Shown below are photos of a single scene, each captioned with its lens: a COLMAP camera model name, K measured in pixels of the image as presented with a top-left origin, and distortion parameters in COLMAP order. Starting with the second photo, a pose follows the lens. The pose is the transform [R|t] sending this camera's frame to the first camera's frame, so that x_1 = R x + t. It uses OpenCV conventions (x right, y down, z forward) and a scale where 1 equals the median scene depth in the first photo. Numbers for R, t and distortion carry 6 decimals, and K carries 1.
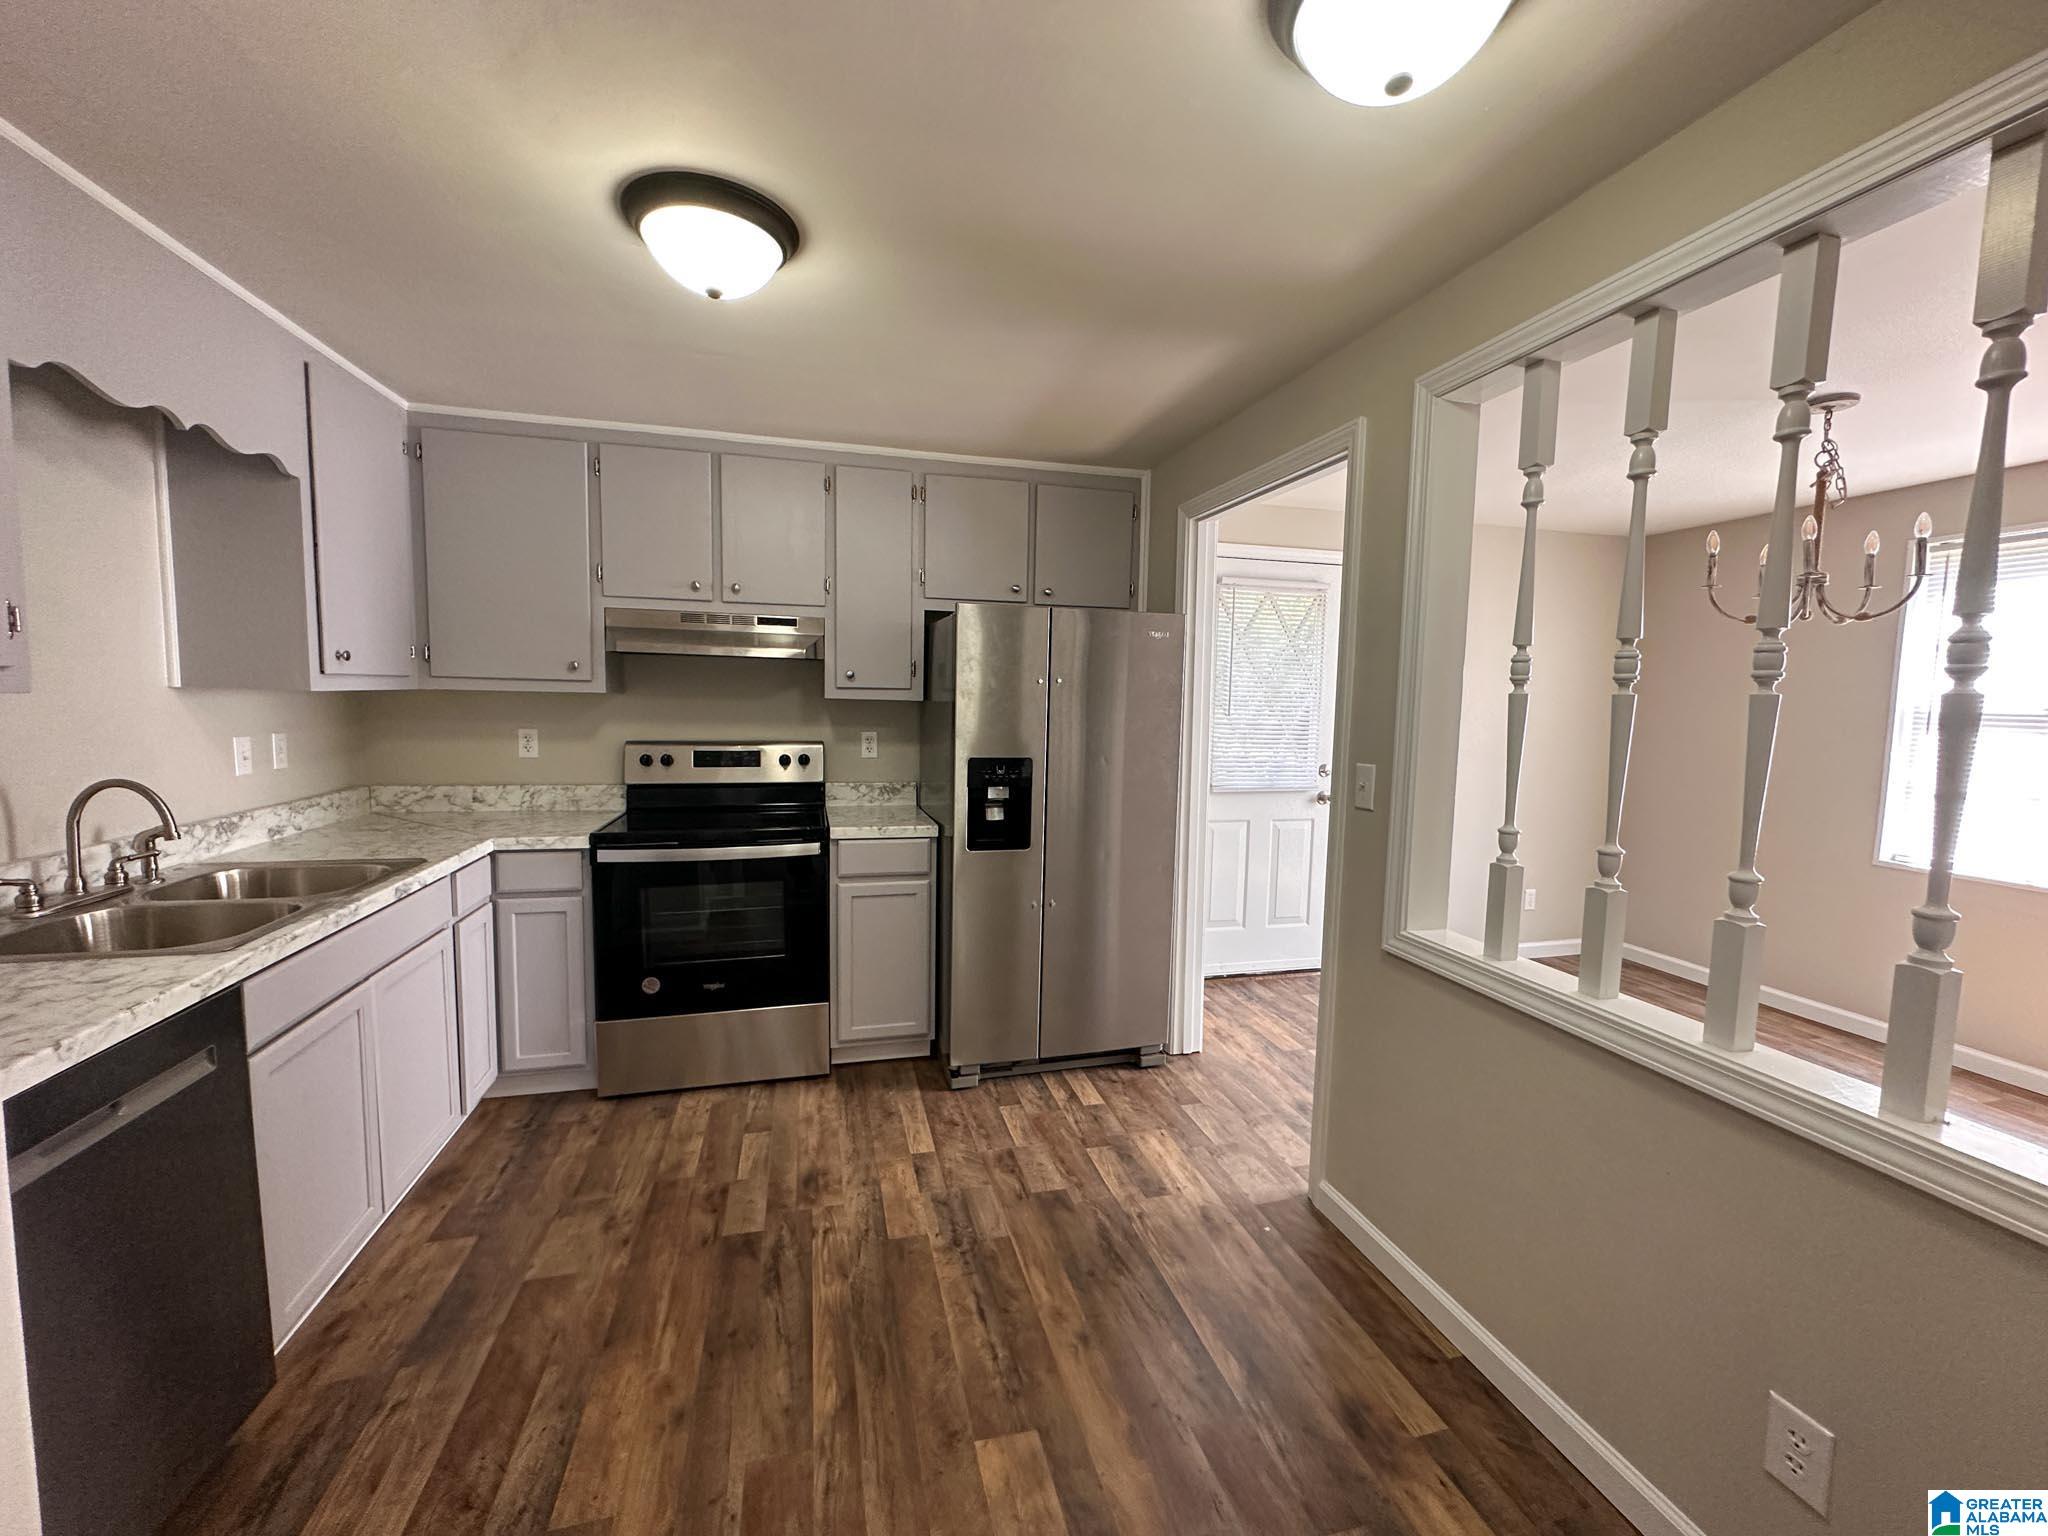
lens RADIAL K [[818.0, 0, 1025.5], [0, 818.0, 768.6], [0, 0, 1]] dist [-0.003121, 0.001266]
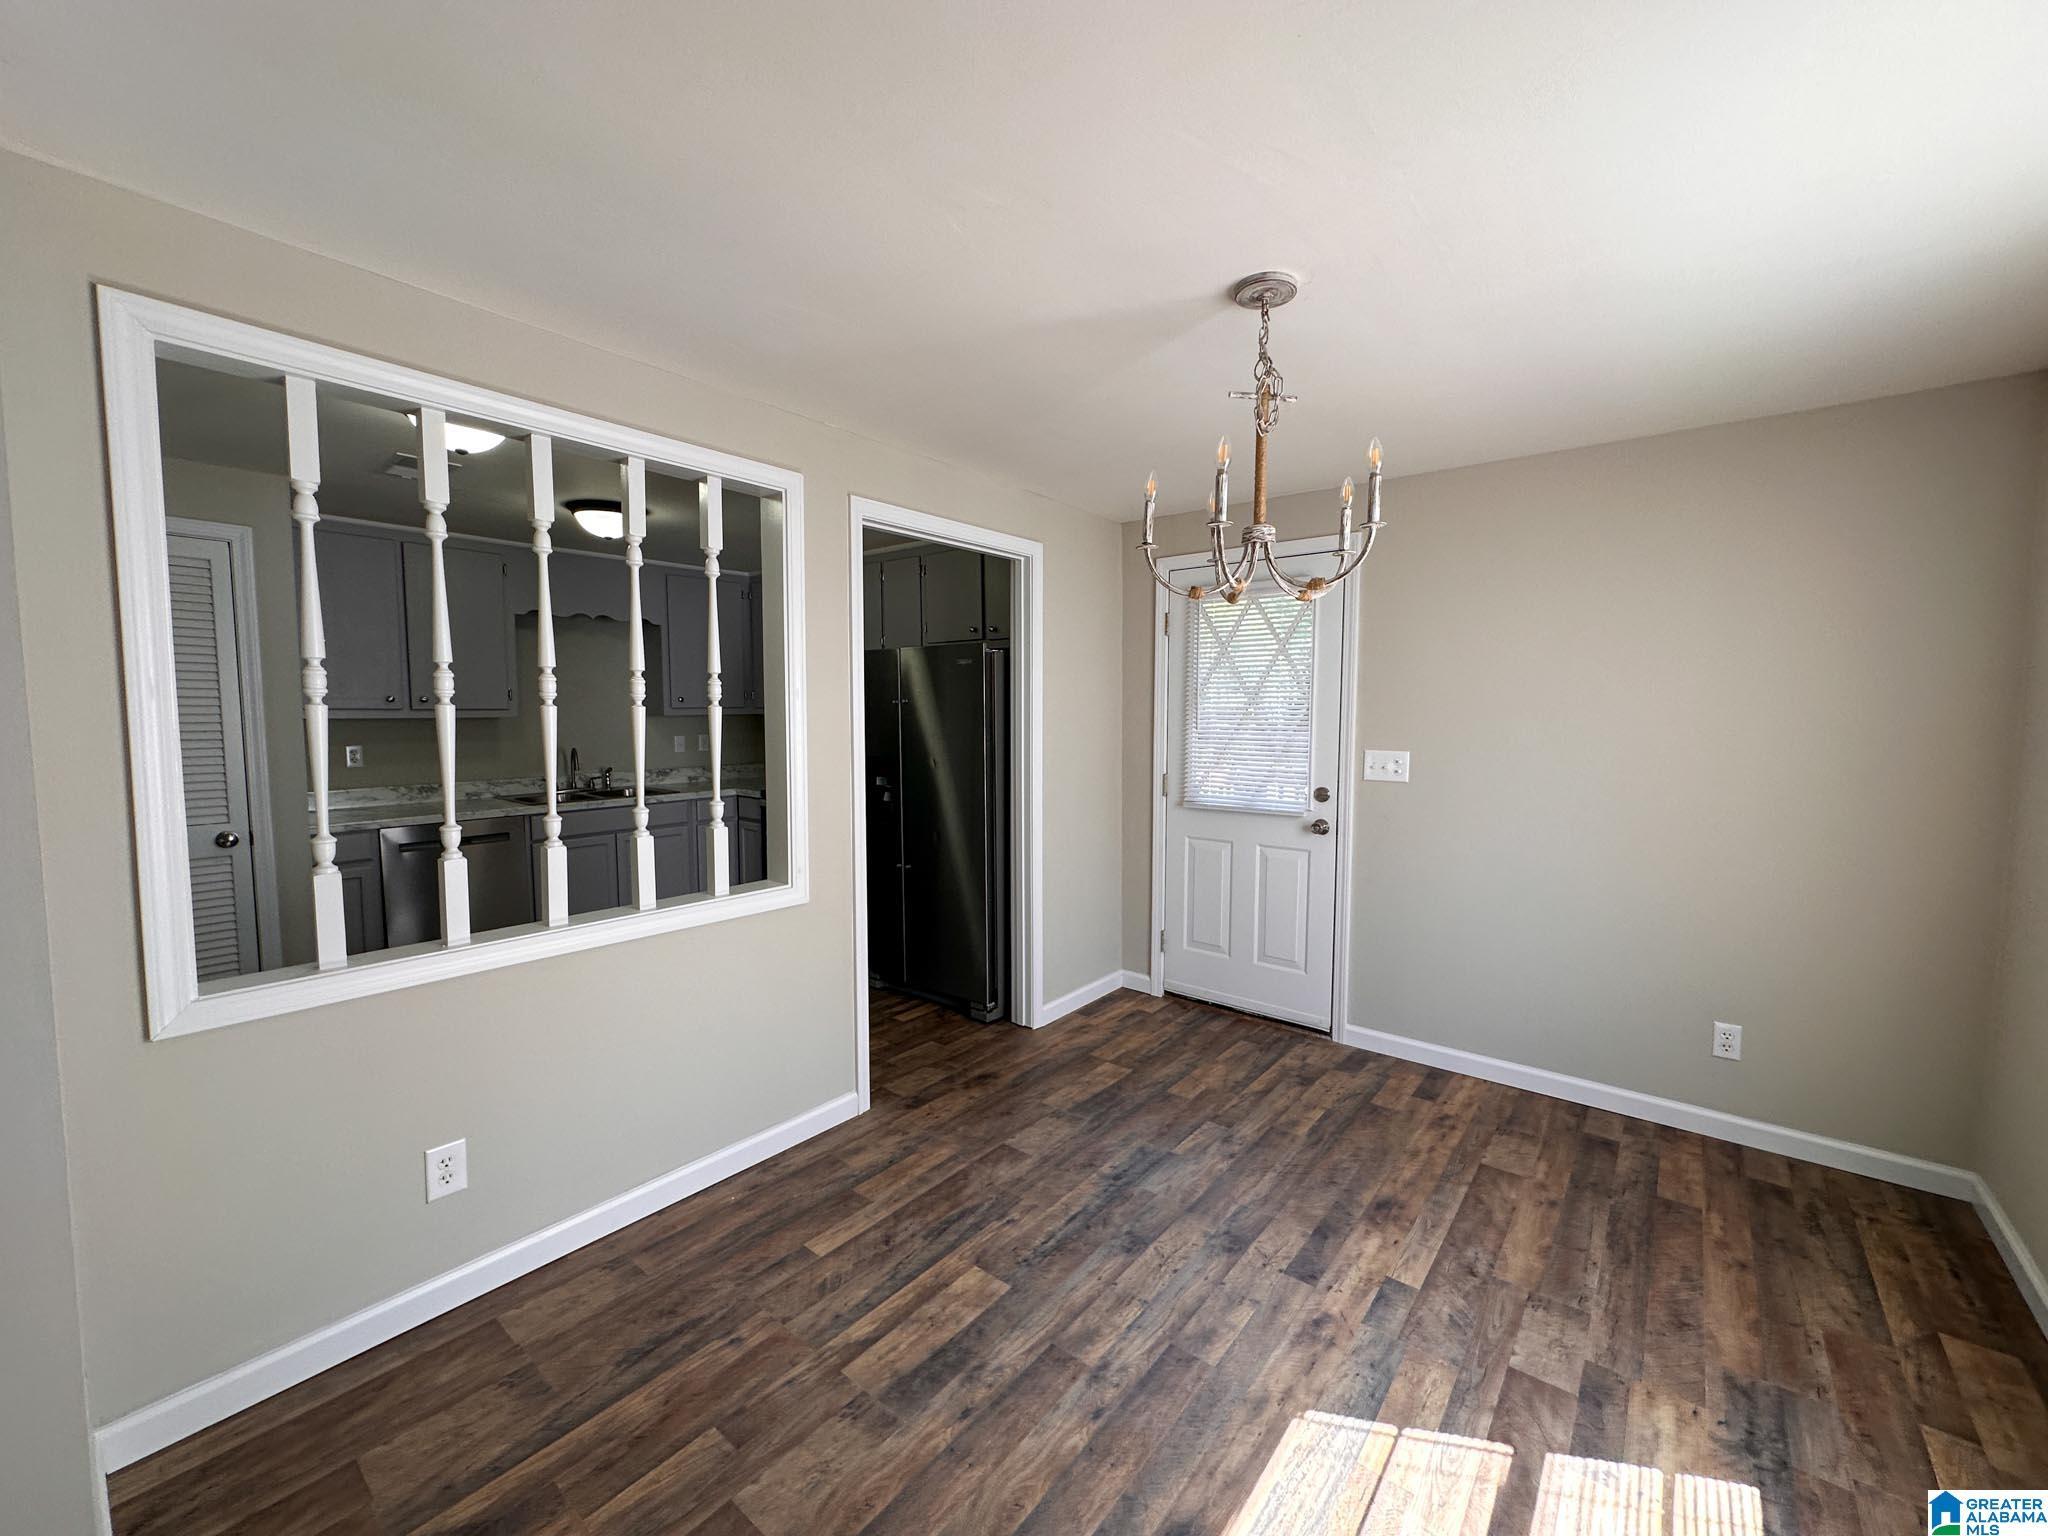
lens RADIAL K [[818.0, 0, 1023.6], [0, 818.0, 770.6], [0, 0, 1]] dist [-0.003121, 0.001266]
pose [[0.586793, 0.042154, -0.808639, 1.280924], [-0.061111, 0.998101, 0.007685, -0.015043], [0.807428, 0.044907, 0.588255, 0.372327]]
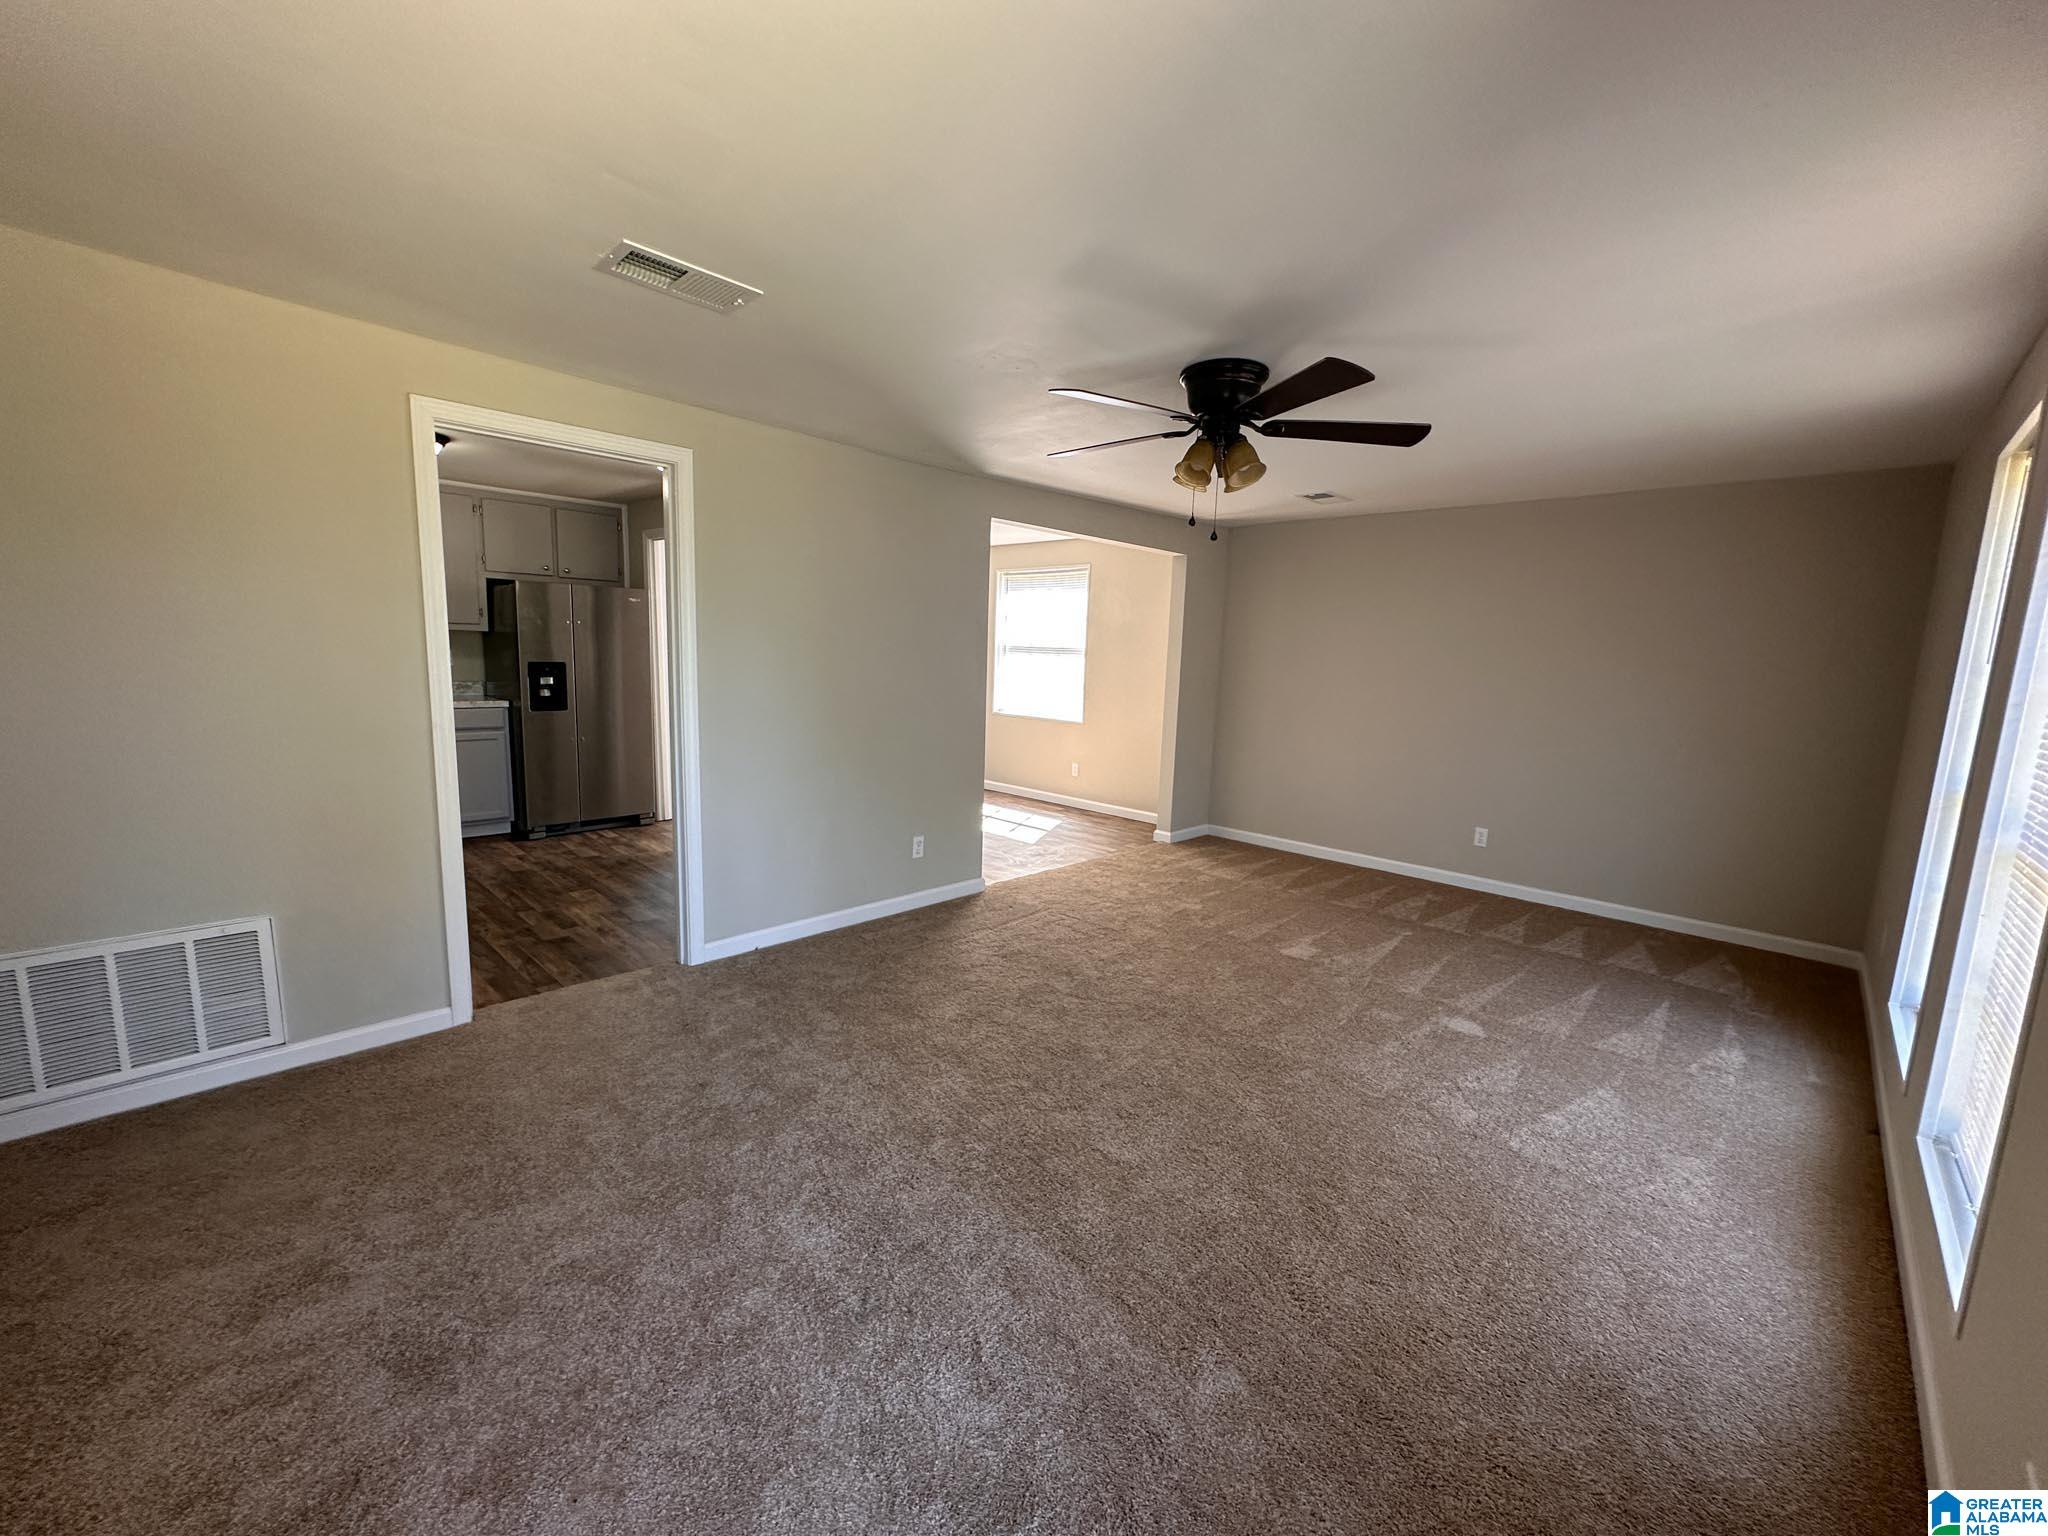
lens RADIAL K [[818.0, 0, 1020.1], [0, 818.0, 770.1], [0, 0, 1]] dist [-0.003121, 0.001266]
pose [[0.857411, -0.065306, 0.510471, -0.075209], [0.027478, 0.996310, 0.081306, 0.114461], [-0.513898, -0.055686, 0.856042, -1.237260]]
